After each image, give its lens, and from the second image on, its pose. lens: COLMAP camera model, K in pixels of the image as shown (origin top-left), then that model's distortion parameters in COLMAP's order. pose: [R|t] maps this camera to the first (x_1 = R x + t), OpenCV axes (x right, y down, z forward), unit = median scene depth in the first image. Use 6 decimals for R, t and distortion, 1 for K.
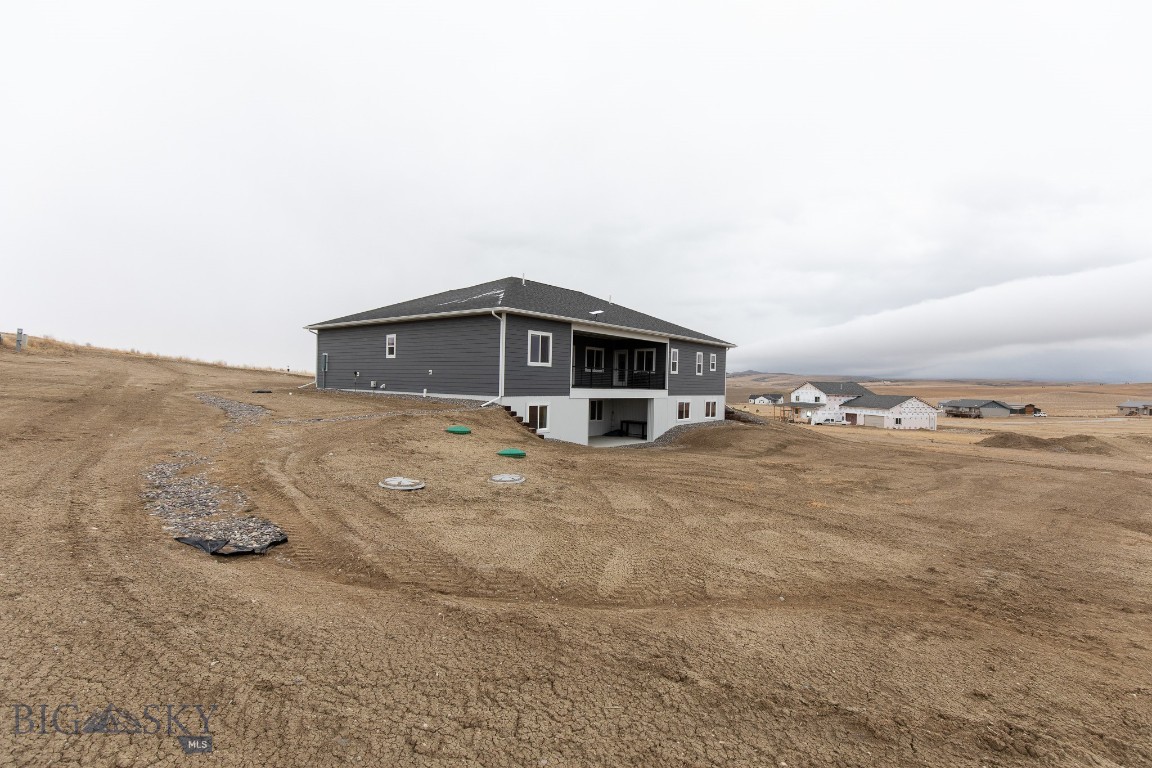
lens RADIAL K [[530.3, 0, 576.0], [0, 530.3, 384.0], [0, 0, 1]] dist [0.002210, 0.000193]
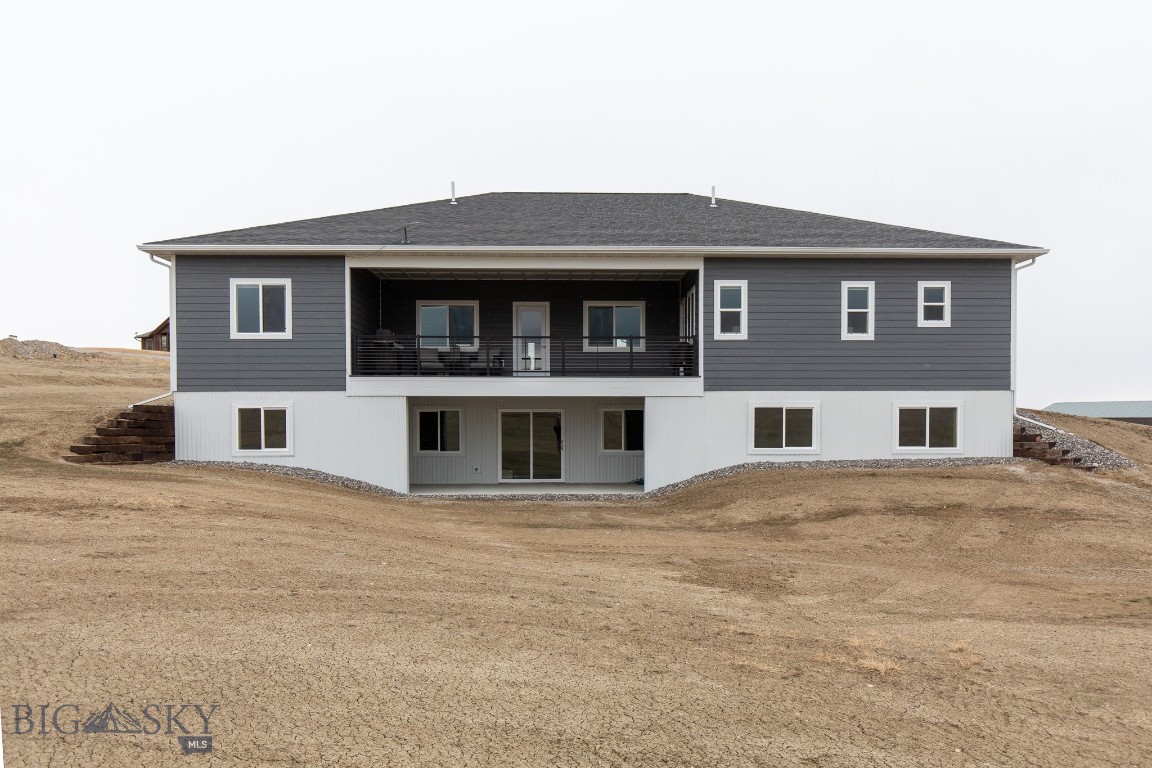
lens RADIAL K [[889.8, 0, 572.8], [0, 889.8, 437.7], [0, 0, 1]] dist [0.003577, 0.000581]
pose [[0.682385, 0.007117, -0.730958, 0.604285], [0.017204, 0.999519, 0.025793, 0.037778], [0.730790, -0.030176, 0.681935, 0.408470]]
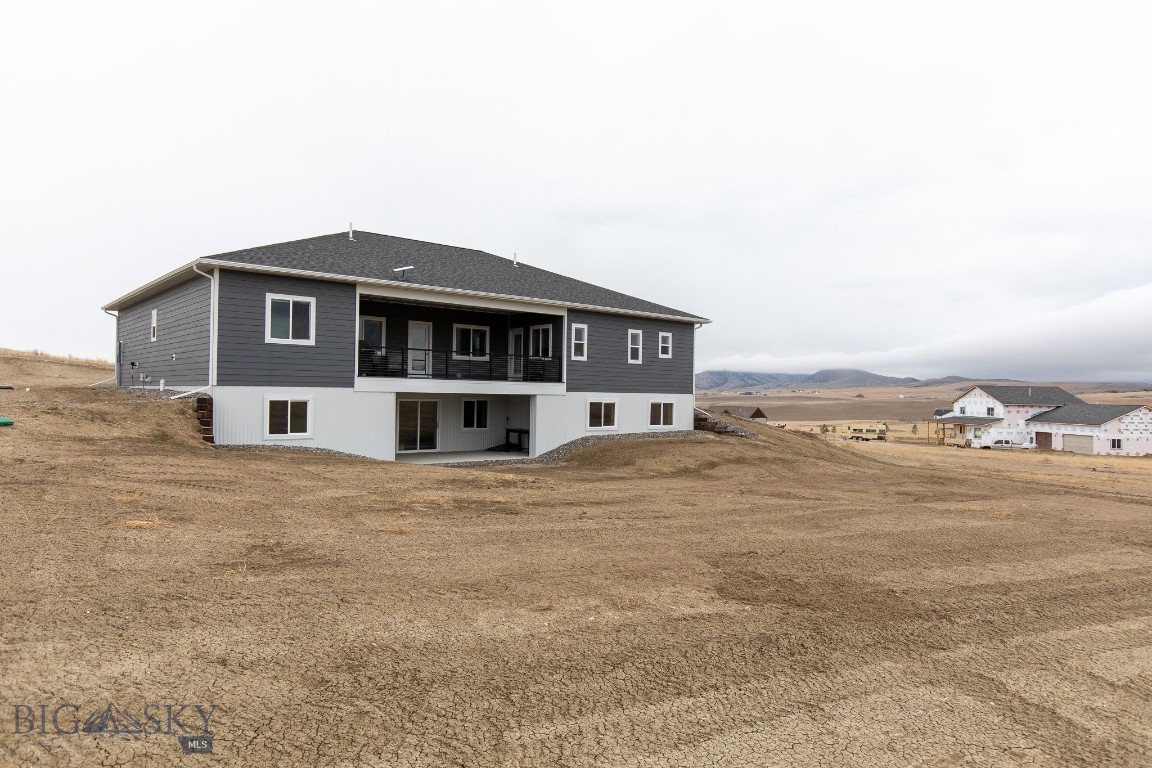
lens RADIAL K [[712.7, 0, 576.0], [0, 712.7, 384.0], [0, 0, 1]] dist [0.001878, 0.000025]
pose [[0.987144, -0.011346, -0.159429, 0.319575], [0.008331, 0.999774, -0.019563, 0.028811], [0.159615, 0.017983, 0.987016, 0.086100]]
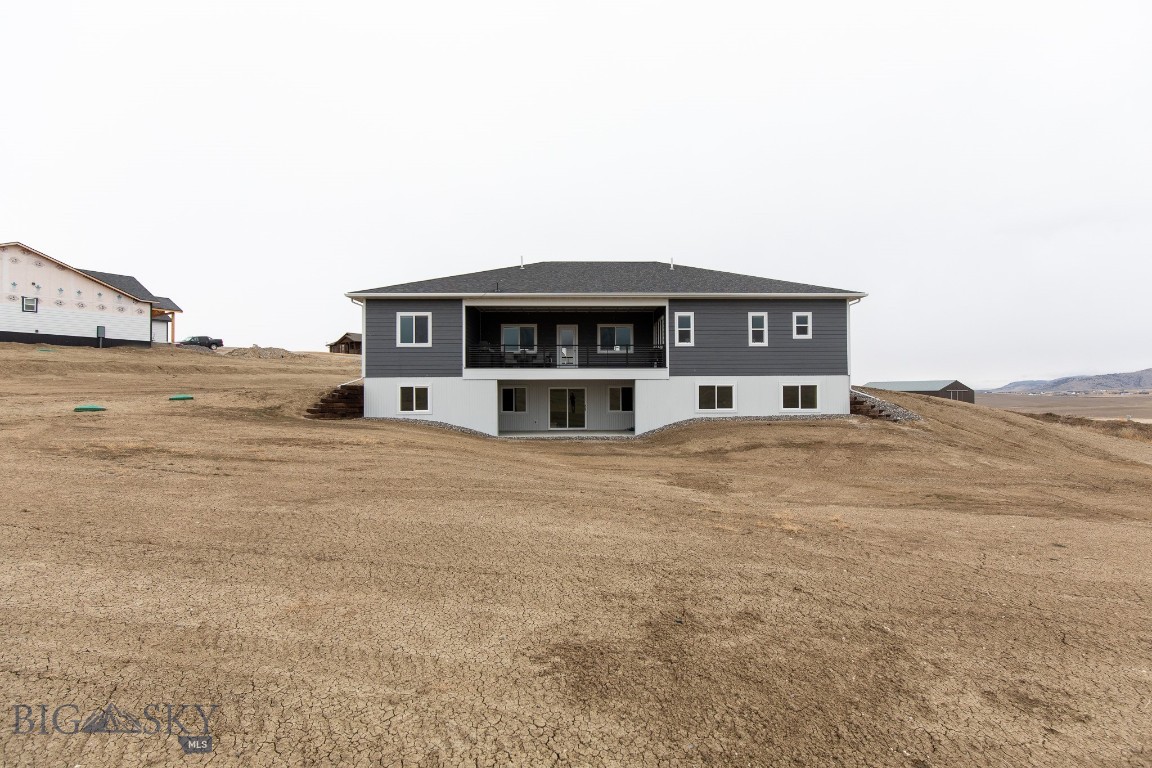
lens RADIAL K [[530.3, 0, 576.0], [0, 530.3, 384.0], [0, 0, 1]] dist [0.002210, 0.000193]
pose [[0.676849, -0.021972, -0.735794, 0.605783], [0.019991, 0.999734, -0.011464, 0.037279], [0.735850, -0.006950, 0.677109, 0.382524]]
